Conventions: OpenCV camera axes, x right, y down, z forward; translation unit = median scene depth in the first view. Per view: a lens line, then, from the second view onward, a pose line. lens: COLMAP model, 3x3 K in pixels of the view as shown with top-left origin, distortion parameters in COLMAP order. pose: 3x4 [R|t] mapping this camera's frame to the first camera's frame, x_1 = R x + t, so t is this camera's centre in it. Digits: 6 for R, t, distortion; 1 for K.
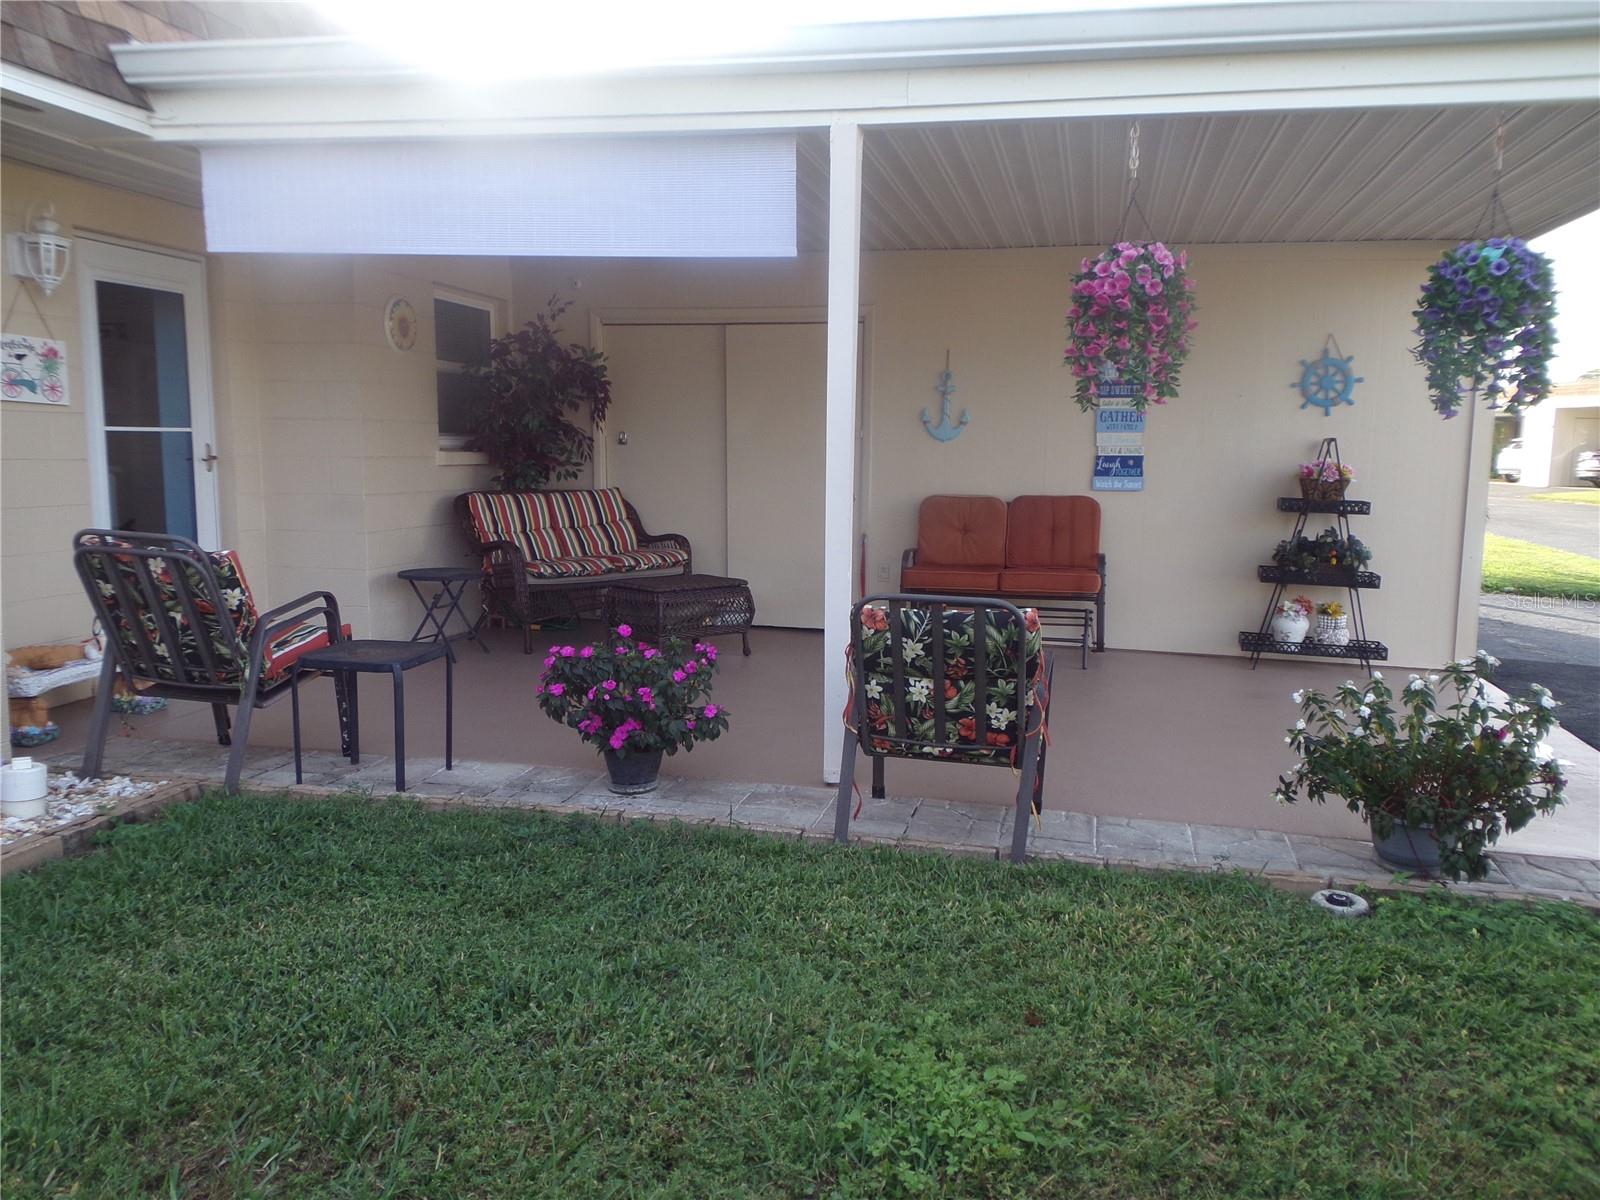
lens RADIAL K [[1258.6, 0, 804.2], [0, 1258.6, 607.8], [0, 0, 1]] dist [0.130530, -0.126312]
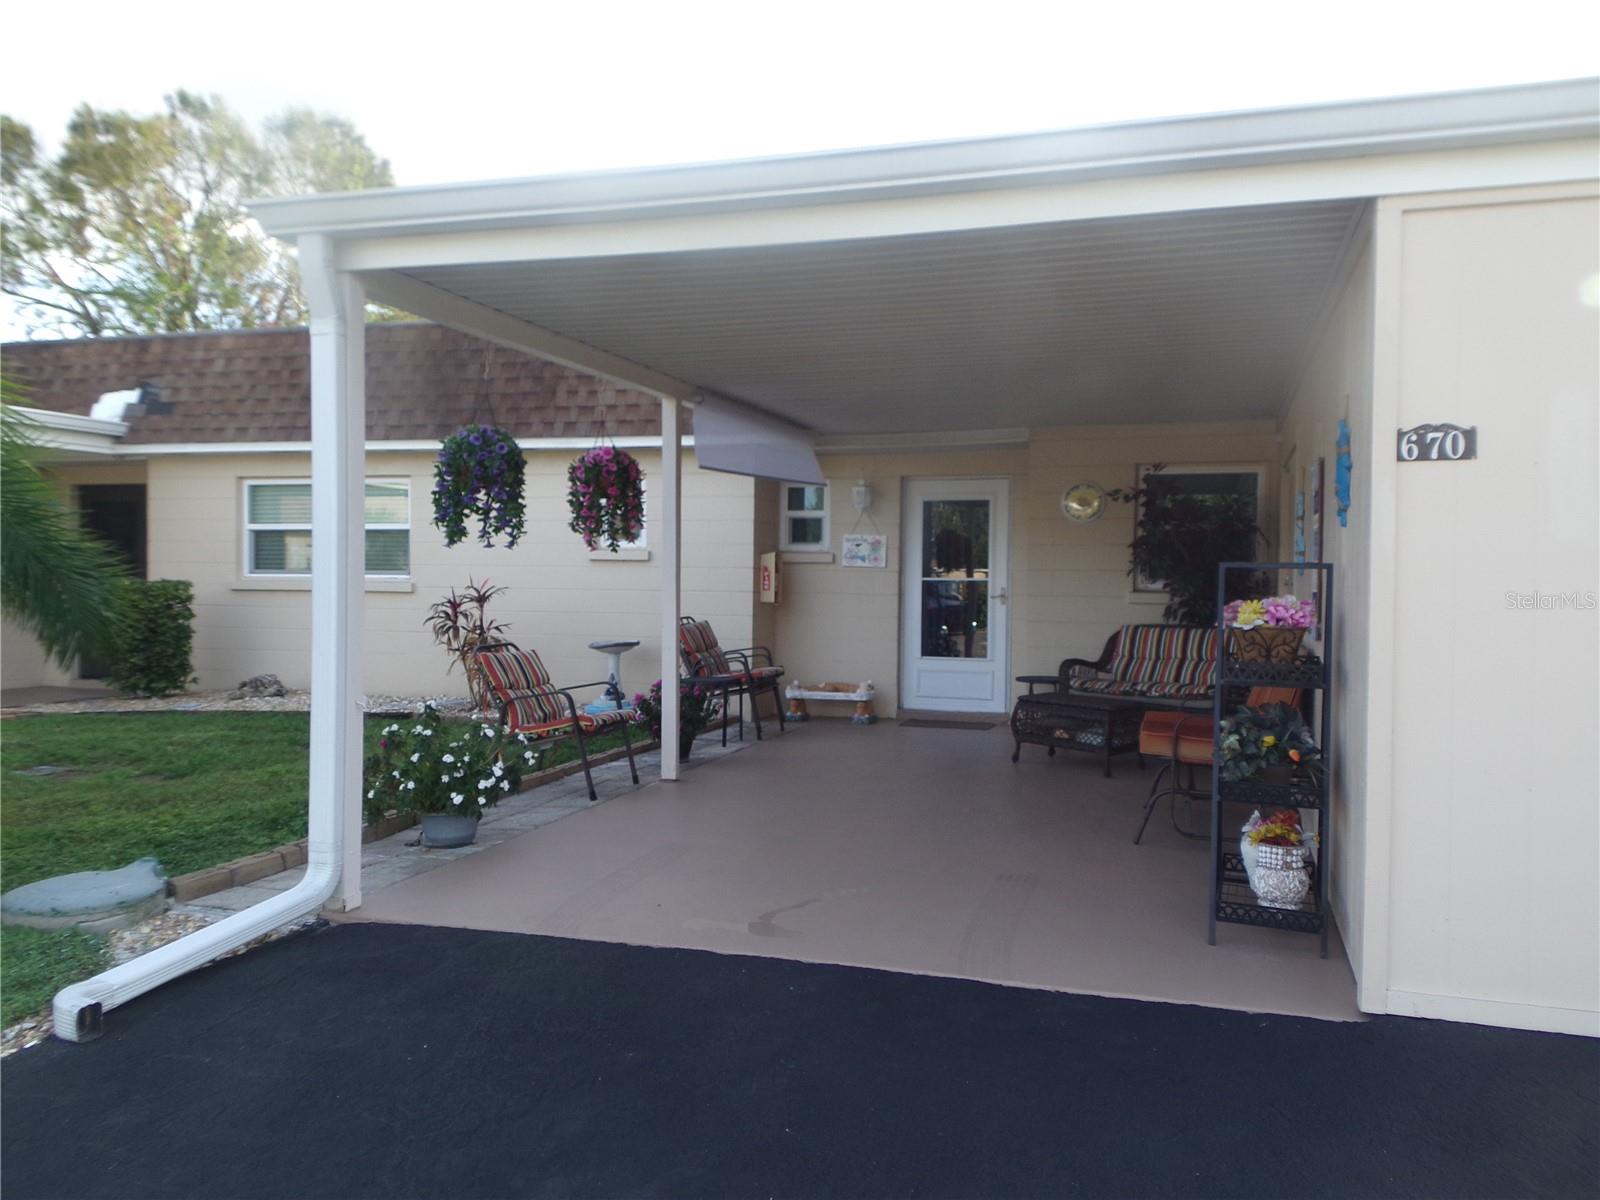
lens RADIAL K [[1258.6, 0, 804.7], [0, 1258.6, 610.8], [0, 0, 1]] dist [0.130530, -0.126312]
pose [[-0.078366, 0.008512, -0.996888, 1.046587], [-0.142008, 0.989671, 0.019614, -0.086216], [0.986759, 0.143103, -0.076348, 0.804622]]
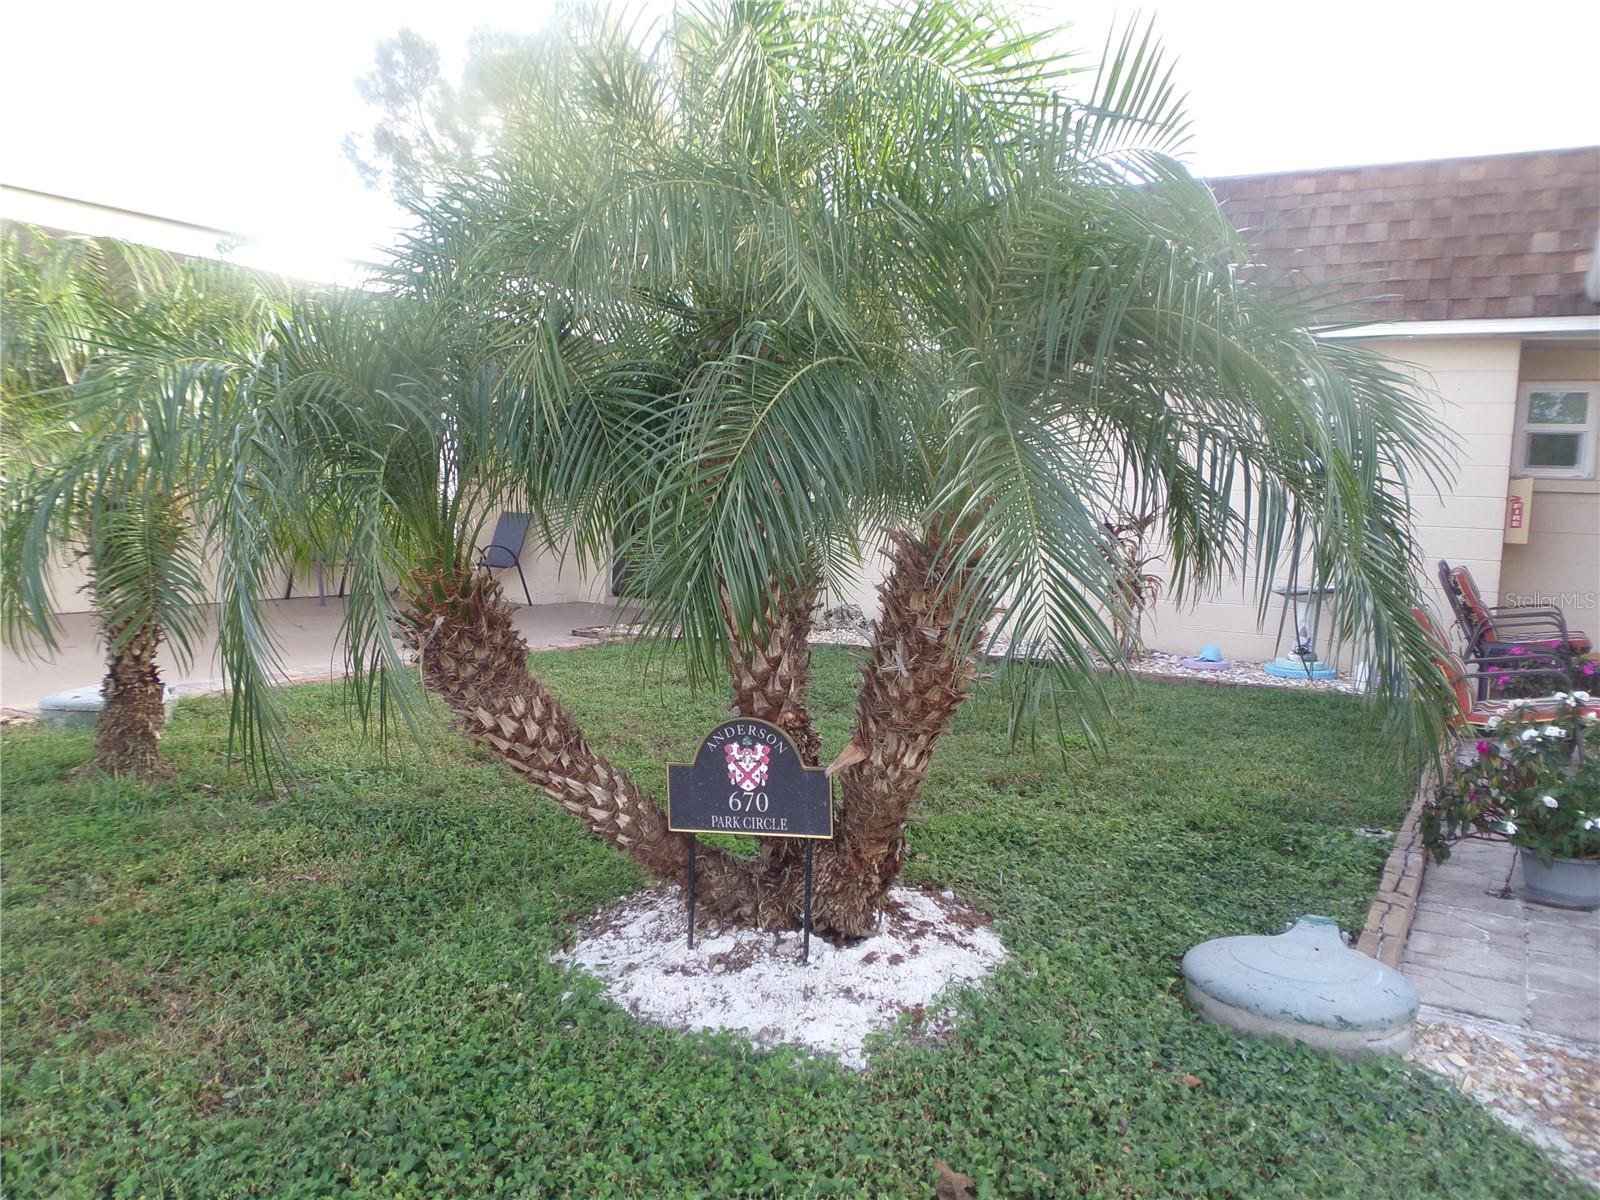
lens RADIAL K [[1258.6, 0, 792.2], [0, 1258.6, 603.0], [0, 0, 1]] dist [0.130530, -0.126312]
pose [[-0.271238, 0.051386, -0.961140, 0.866356], [-0.173771, 0.979551, 0.101409, -0.014093], [0.946696, 0.194524, -0.256762, 0.341301]]
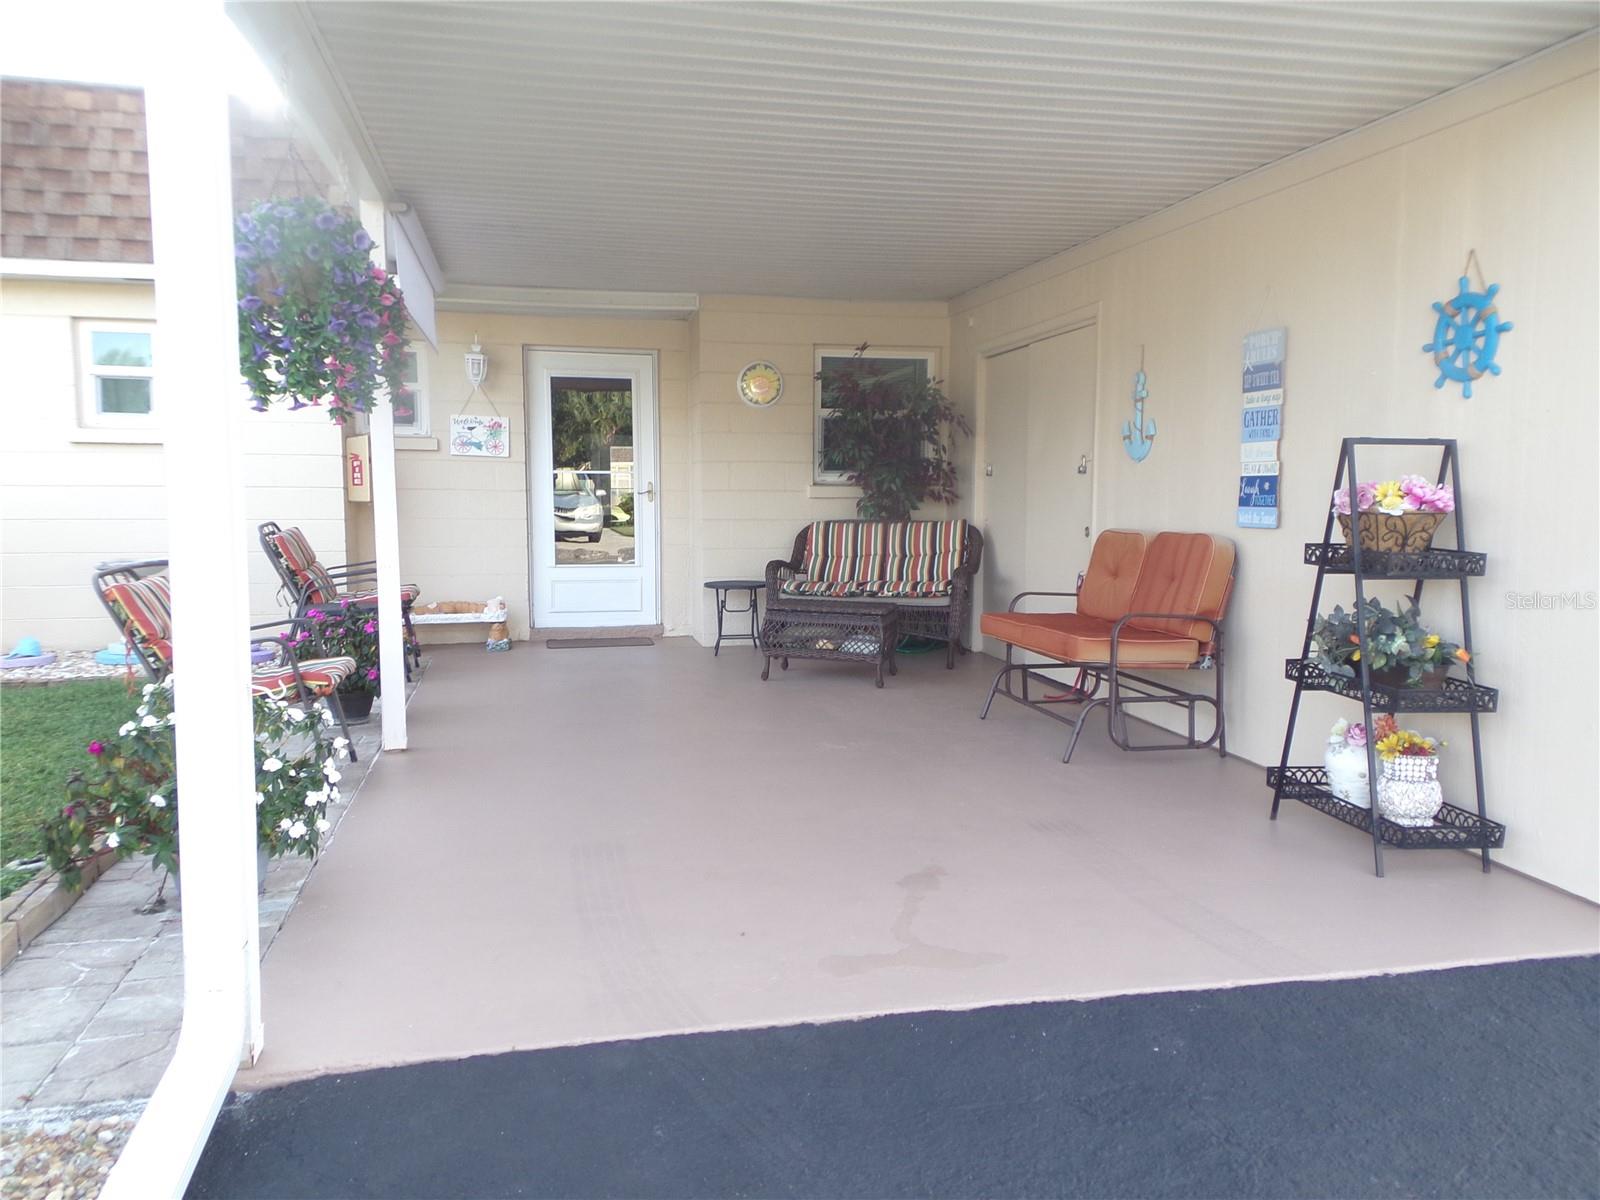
lens RADIAL K [[1258.6, 0, 801.7], [0, 1258.6, 608.6], [0, 0, 1]] dist [0.130530, -0.126312]
pose [[0.431092, 0.074411, -0.899234, 0.791474], [-0.113874, 0.993112, 0.027588, -0.042288], [0.895093, 0.090507, 0.436597, 0.509940]]
